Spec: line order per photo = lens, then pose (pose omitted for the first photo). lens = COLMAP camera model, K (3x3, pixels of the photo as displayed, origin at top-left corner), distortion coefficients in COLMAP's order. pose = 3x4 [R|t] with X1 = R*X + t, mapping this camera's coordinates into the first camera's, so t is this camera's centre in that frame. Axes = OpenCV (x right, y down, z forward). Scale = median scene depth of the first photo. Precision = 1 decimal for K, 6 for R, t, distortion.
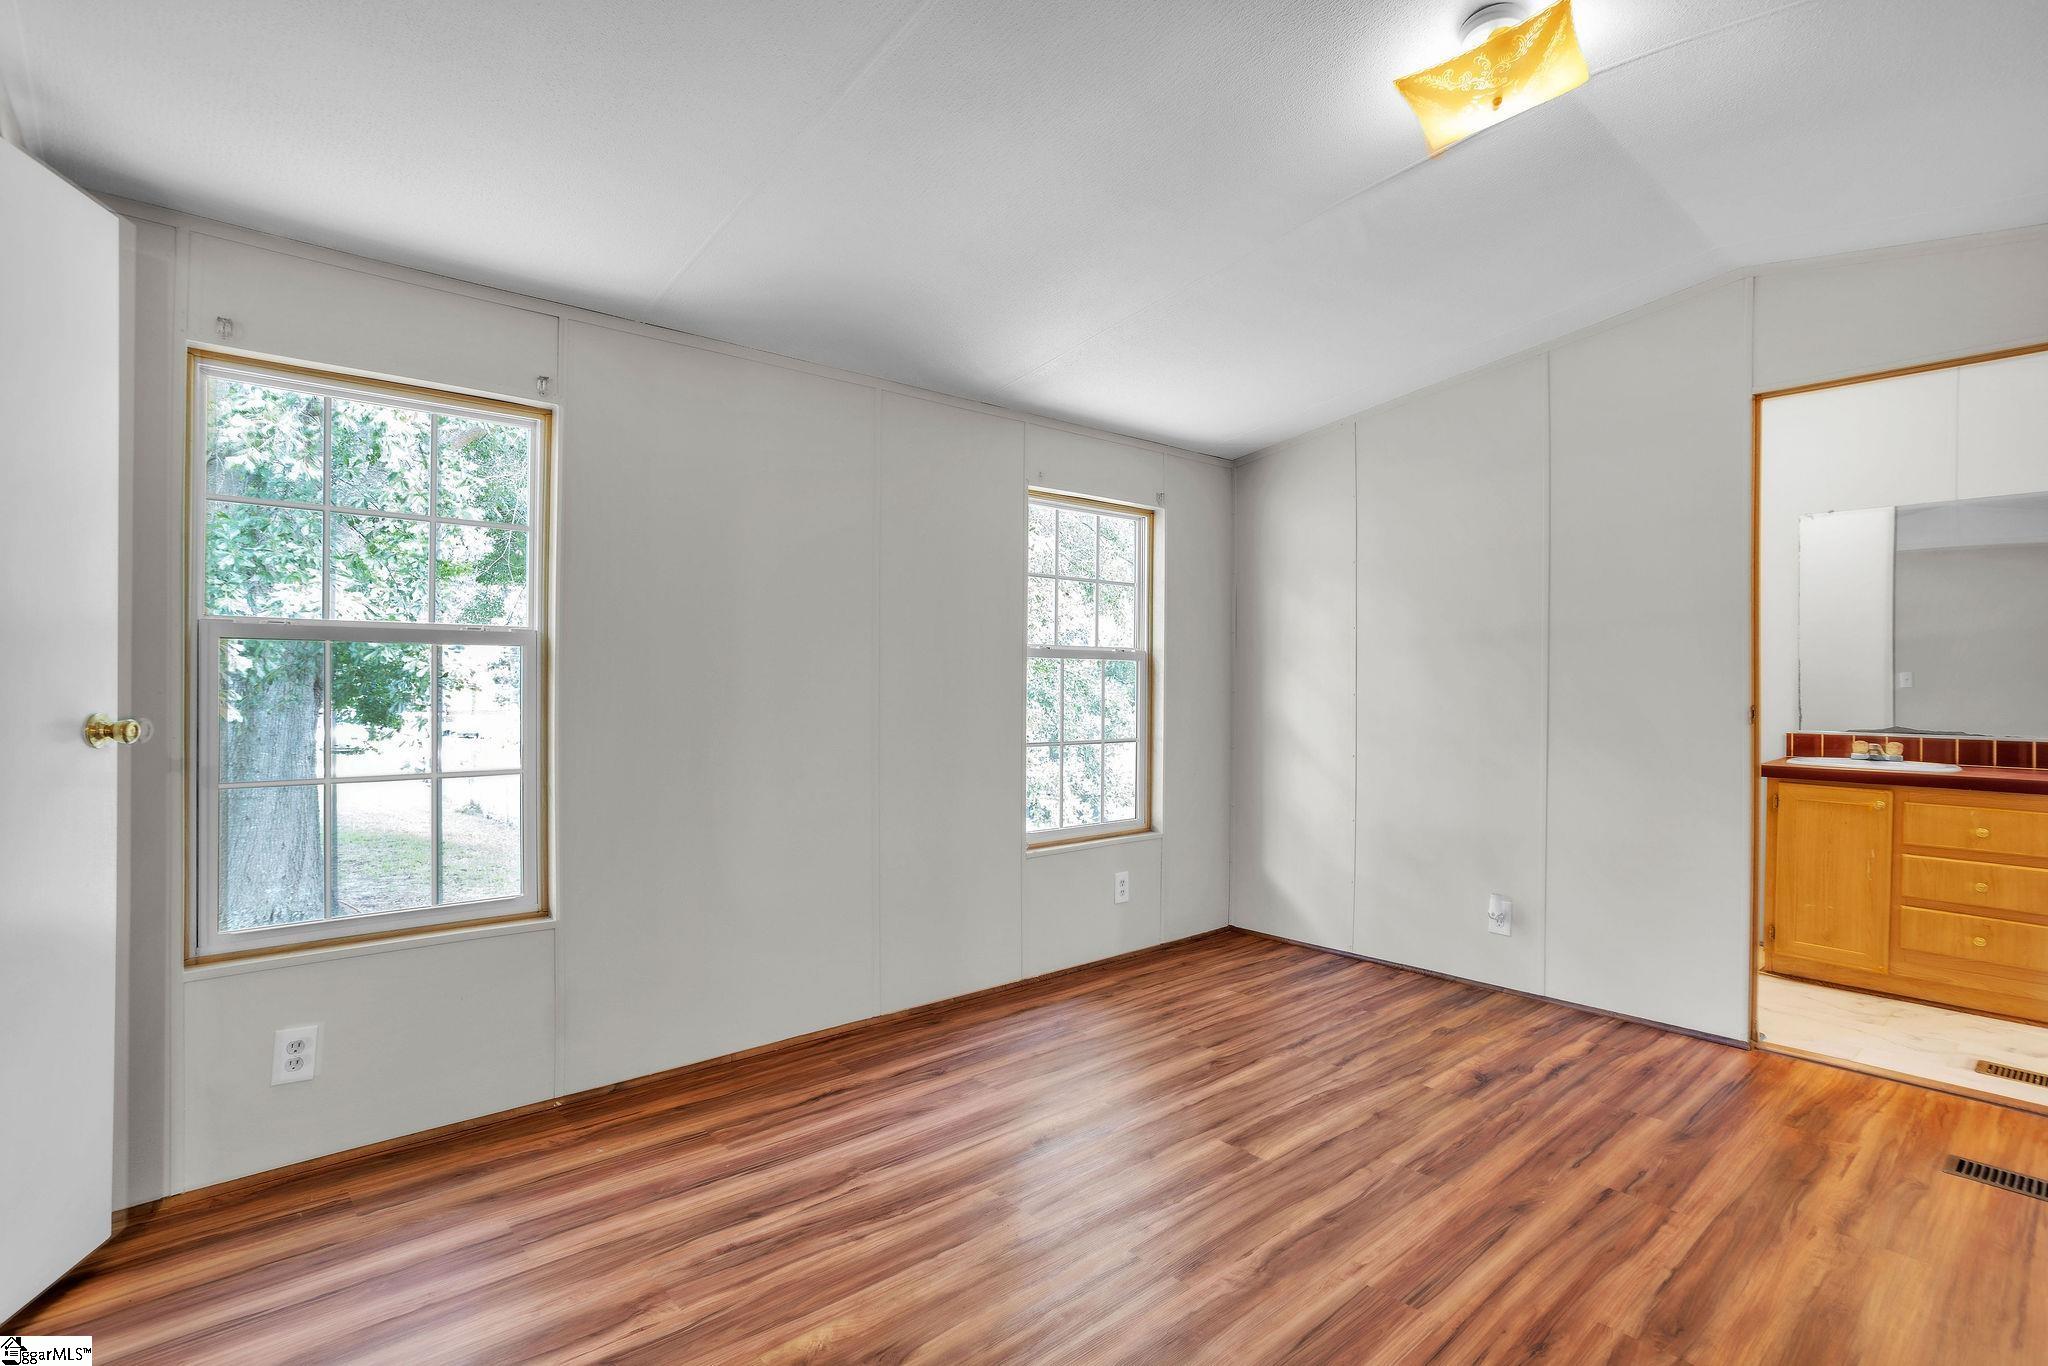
lens RADIAL K [[998.6, 0, 1024.0], [0, 998.6, 683.0], [0, 0, 1]] dist [-0.039452, 0.033847]
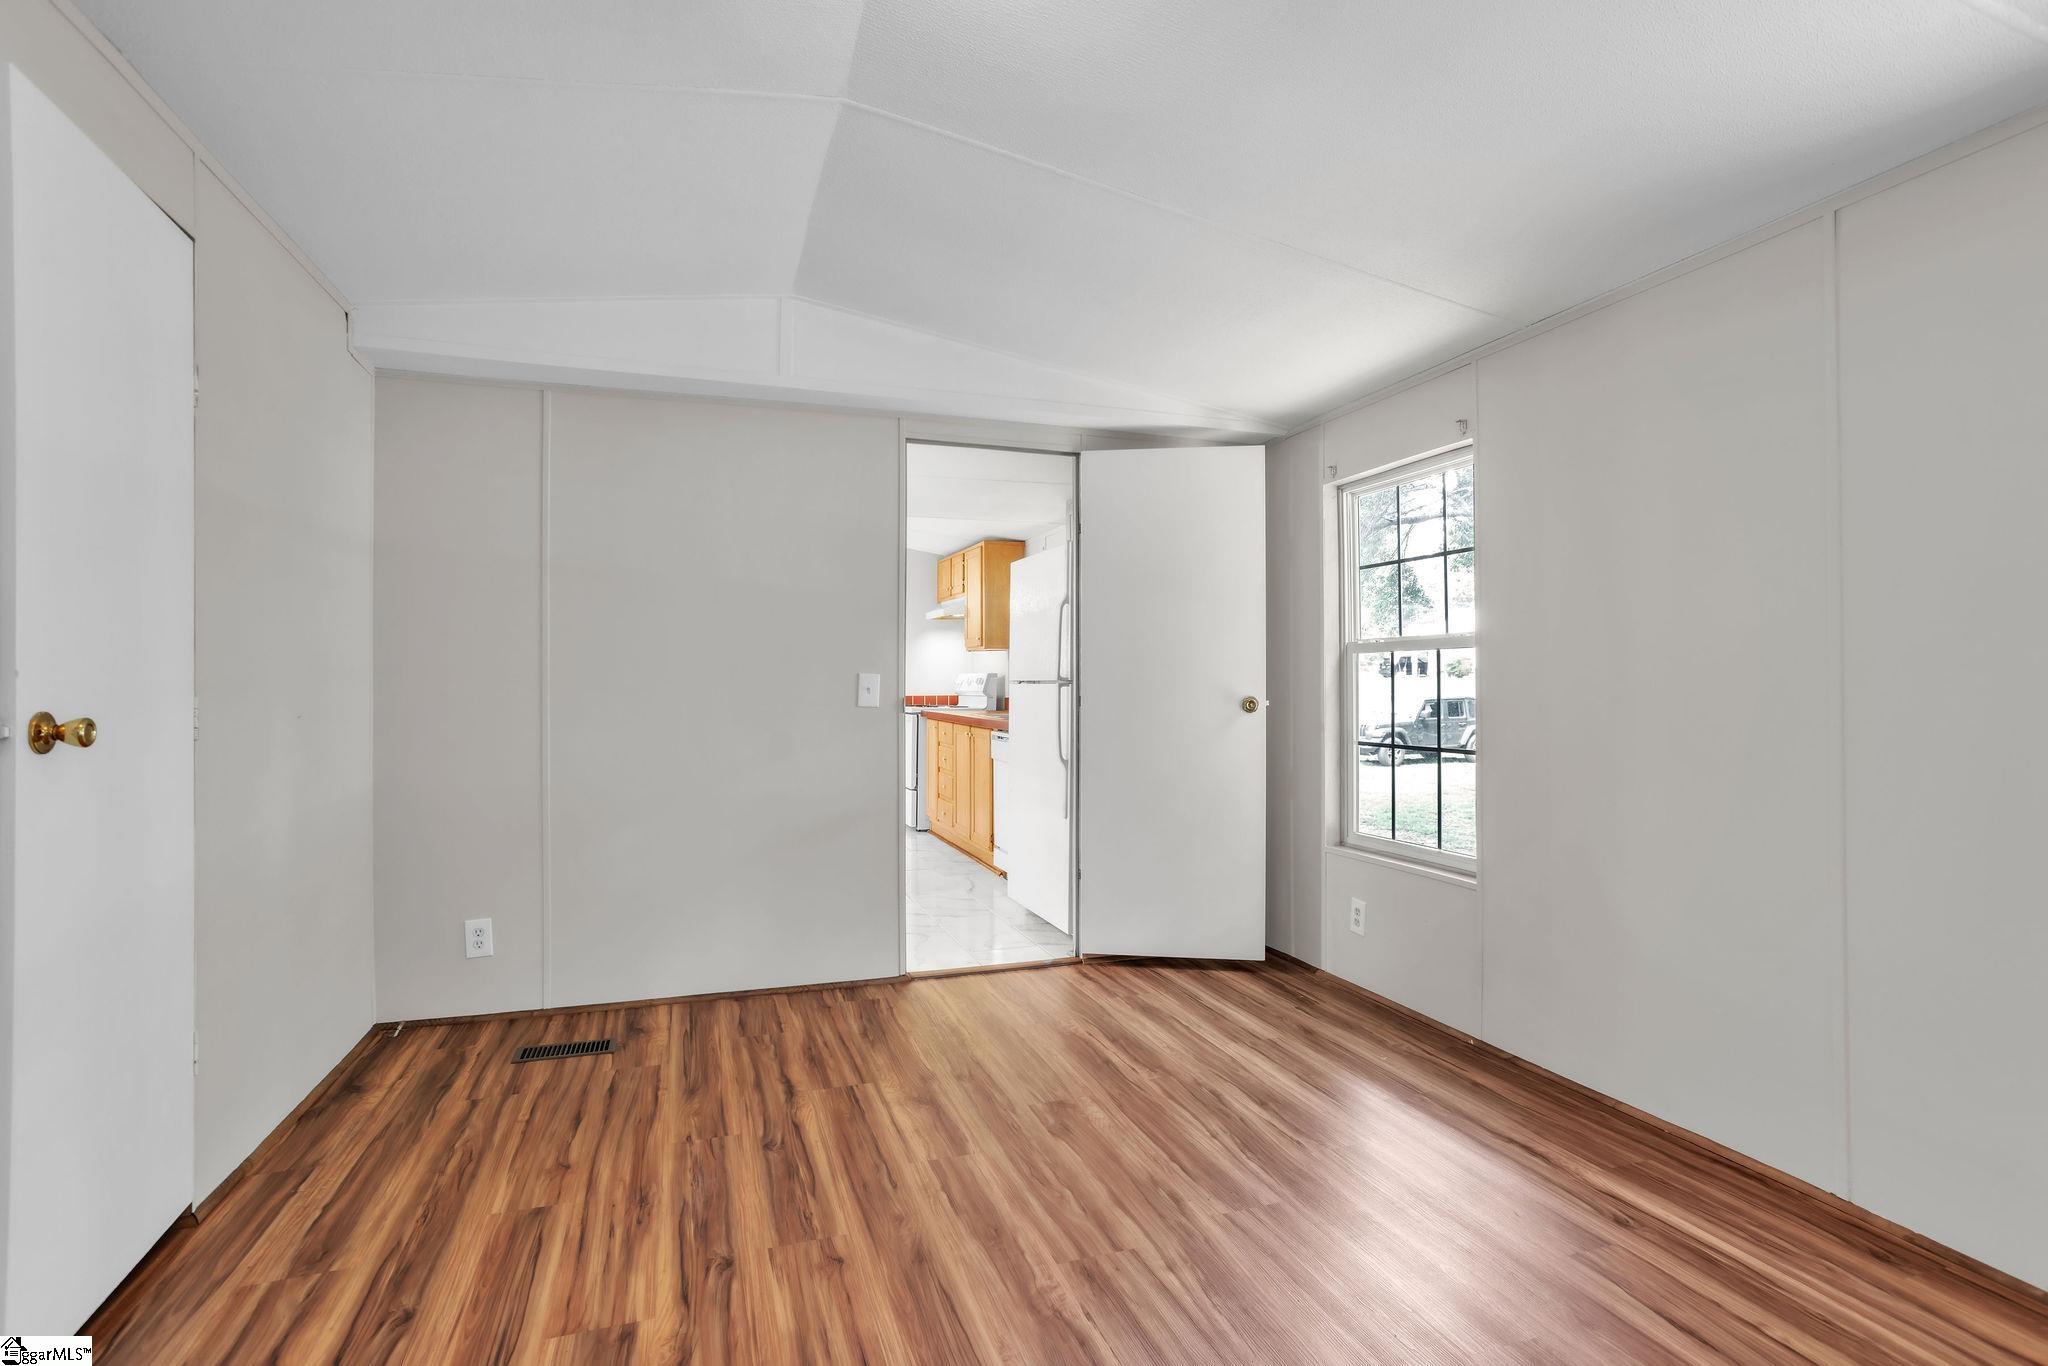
lens RADIAL K [[998.6, 0, 1024.0], [0, 998.6, 683.0], [0, 0, 1]] dist [-0.039452, 0.033847]
pose [[-0.375974, -0.005874, -0.926612, 0.681383], [0.004106, 0.999960, -0.008005, 0.011023], [0.926621, -0.006814, -0.375935, 0.812393]]
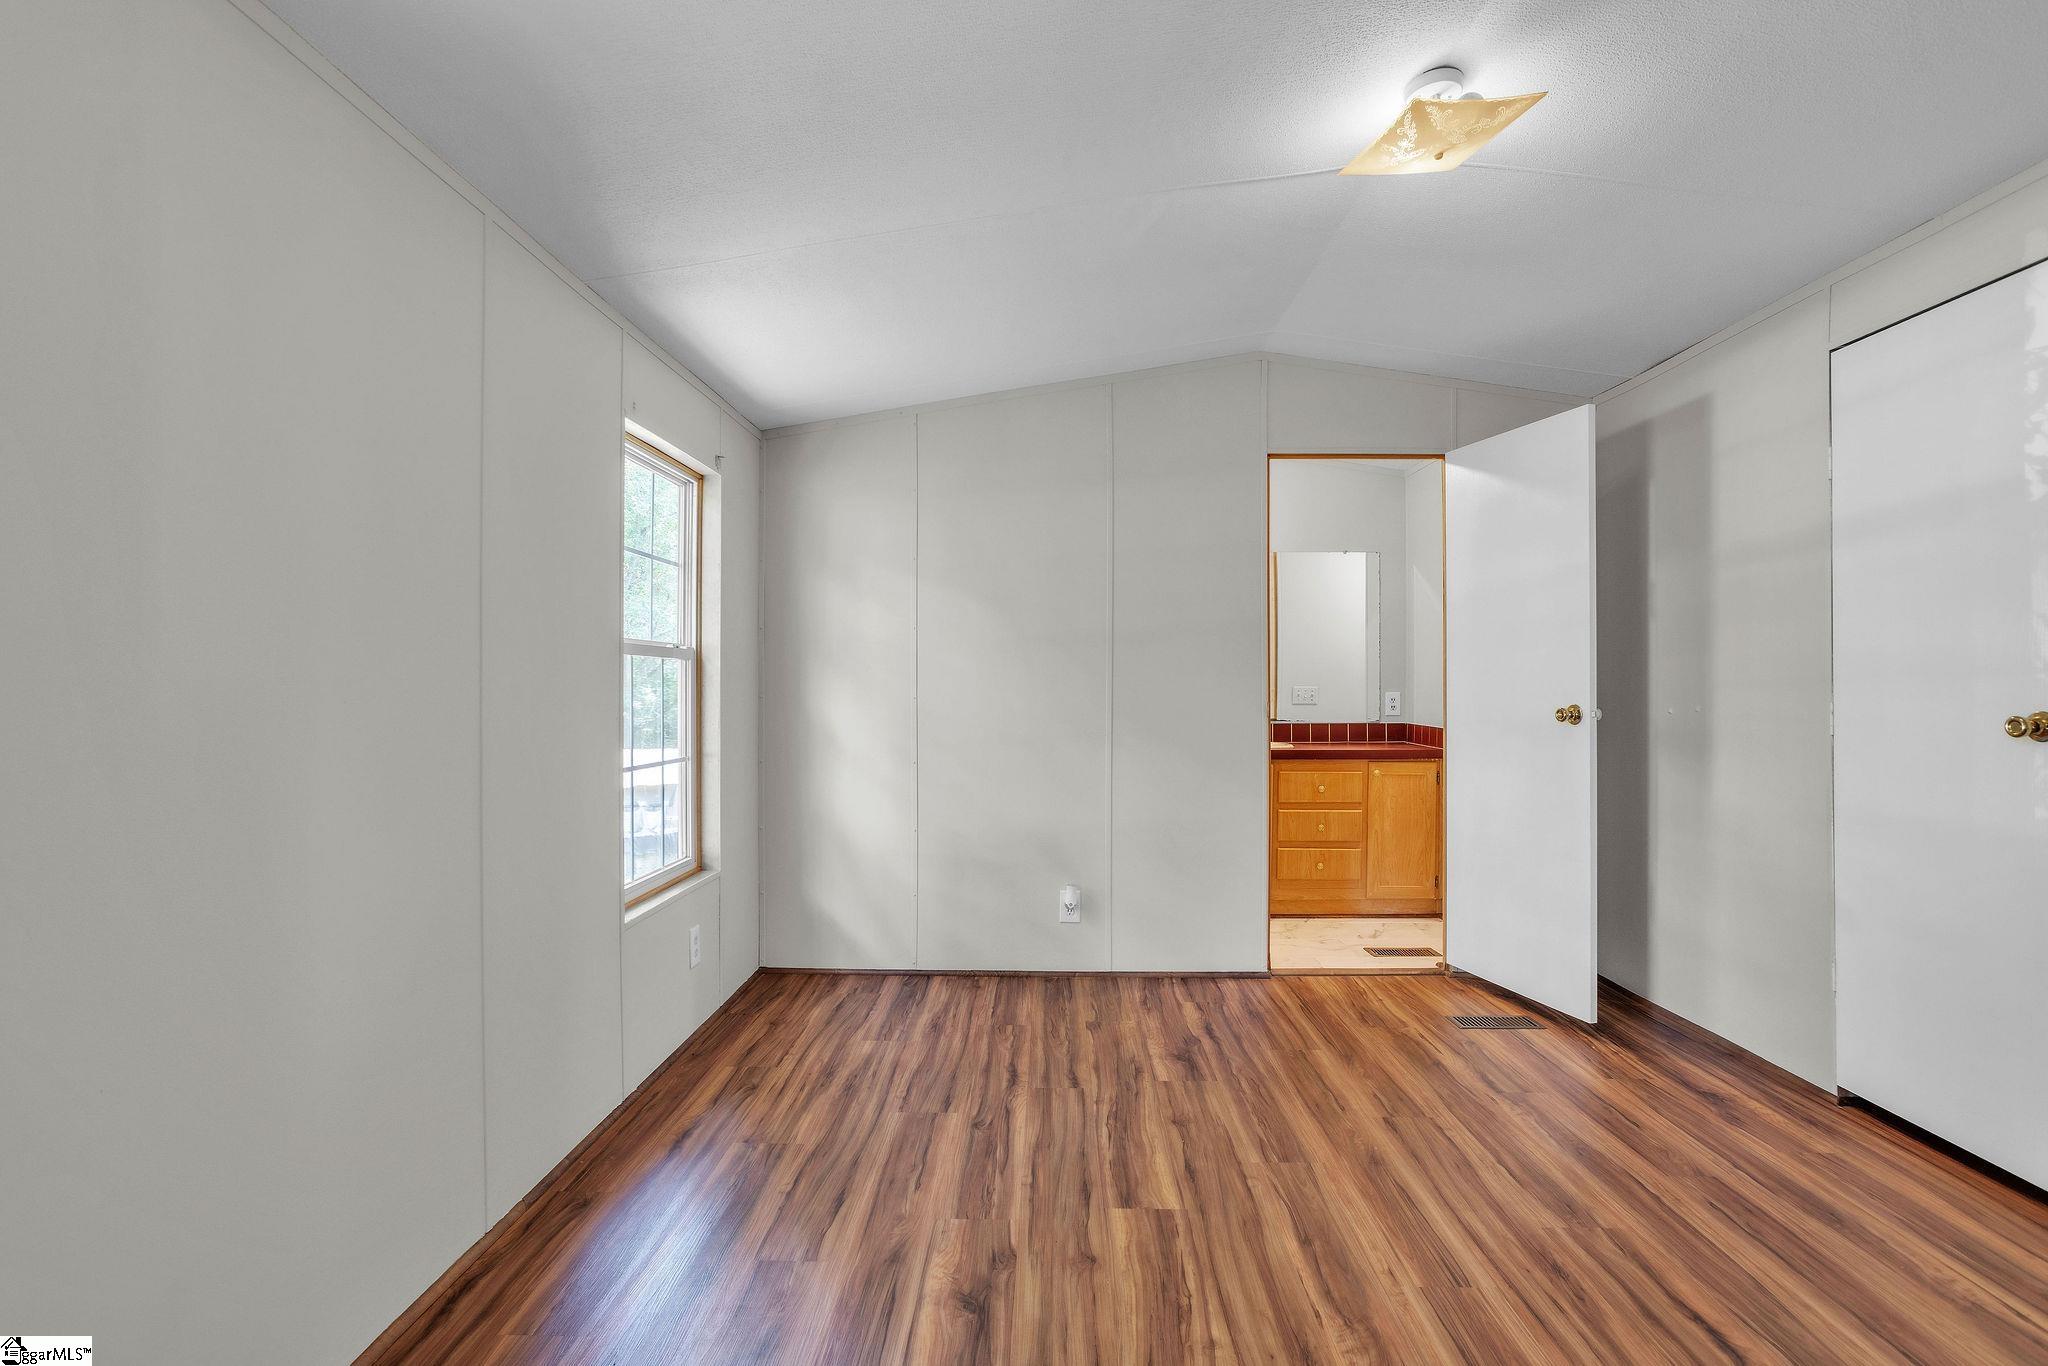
lens RADIAL K [[998.6, 0, 1024.0], [0, 998.6, 683.0], [0, 0, 1]] dist [-0.039452, 0.033847]
pose [[0.684006, -0.002879, 0.729470, -0.393694], [0.003802, 0.999993, 0.000381, -0.003593], [-0.729466, 0.002513, 0.684012, 0.362504]]
